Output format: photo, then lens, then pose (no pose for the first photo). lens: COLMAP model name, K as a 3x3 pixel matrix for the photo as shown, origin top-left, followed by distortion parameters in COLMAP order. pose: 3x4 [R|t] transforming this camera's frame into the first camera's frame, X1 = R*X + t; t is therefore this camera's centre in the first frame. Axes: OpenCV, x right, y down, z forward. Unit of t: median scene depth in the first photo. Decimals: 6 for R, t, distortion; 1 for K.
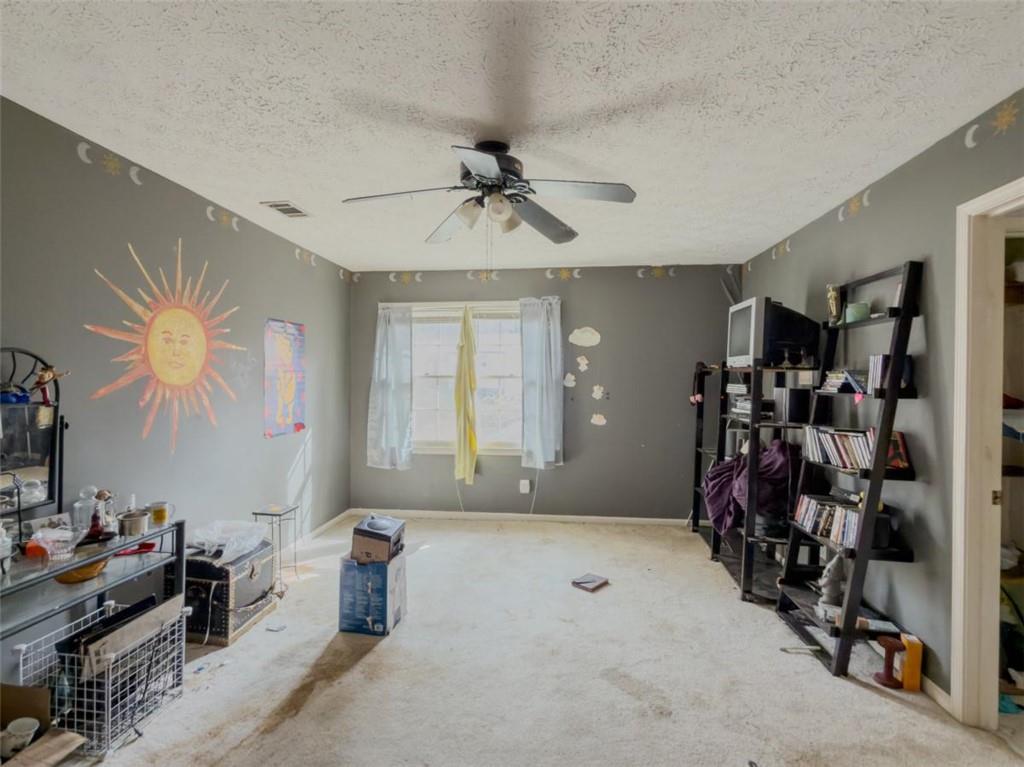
lens RADIAL K [[495.0, 0, 516.4], [0, 495.0, 386.5], [0, 0, 1]] dist [-0.000737, -0.000249]
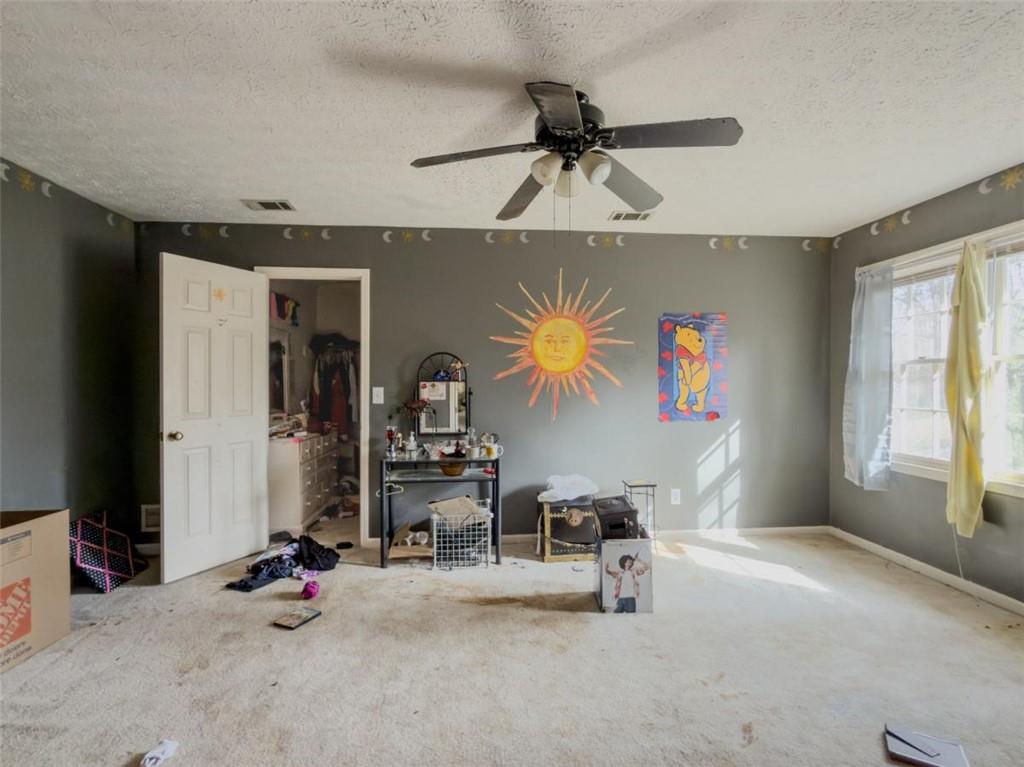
lens RADIAL K [[495.0, 0, 514.4], [0, 495.0, 383.9], [0, 0, 1]] dist [-0.000737, -0.000249]
pose [[0.194130, 0.001846, -0.980974, 0.388654], [-0.012234, 0.999925, -0.000540, 0.018746], [0.980900, 0.012106, 0.194138, 0.341770]]
